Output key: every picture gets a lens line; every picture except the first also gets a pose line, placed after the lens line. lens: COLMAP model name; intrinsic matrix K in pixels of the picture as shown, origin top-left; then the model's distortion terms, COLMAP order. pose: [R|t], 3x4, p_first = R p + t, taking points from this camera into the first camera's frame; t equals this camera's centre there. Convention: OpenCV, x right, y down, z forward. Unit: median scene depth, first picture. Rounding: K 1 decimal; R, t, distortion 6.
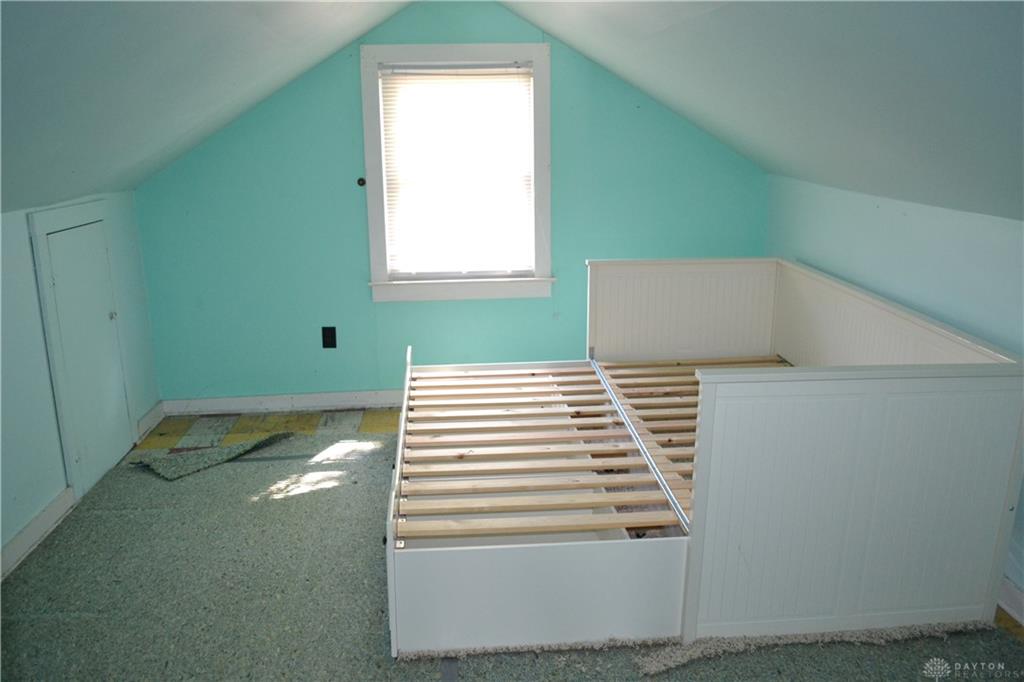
lens RADIAL K [[814.8, 0, 512.0], [0, 814.8, 341.0], [0, 0, 1]] dist [-0.077402, 0.002682]
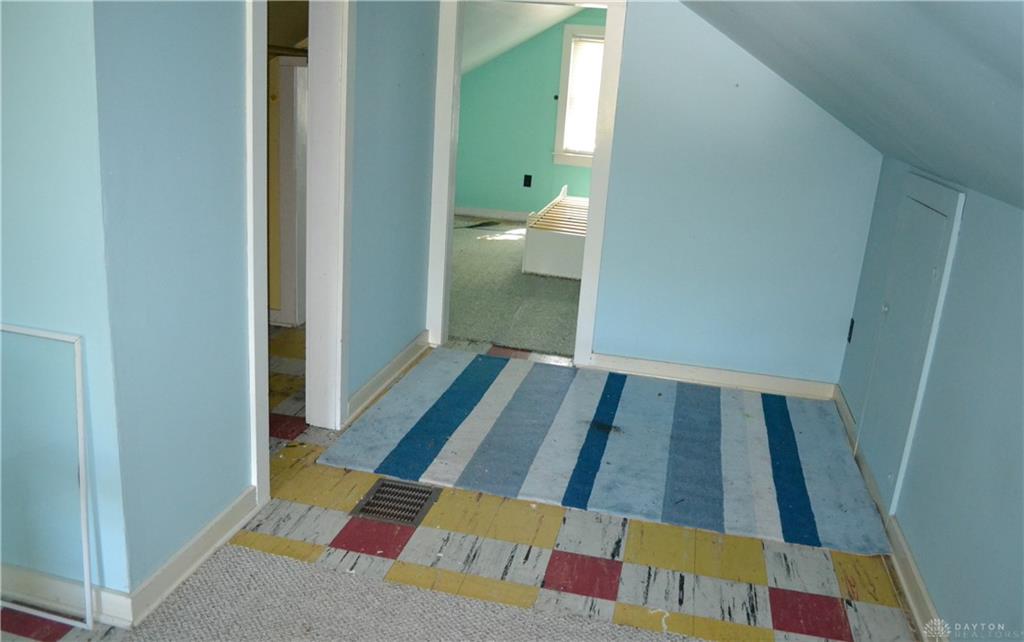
lens RADIAL K [[829.3, 0, 512.0], [0, 829.3, 321.0], [0, 0, 1]] dist [0.000771, -0.000080]
pose [[0.951680, 0.161999, -0.260886, 0.298550], [-0.154689, 0.986774, 0.048457, 0.234552], [0.265286, -0.005759, 0.964153, -0.871638]]
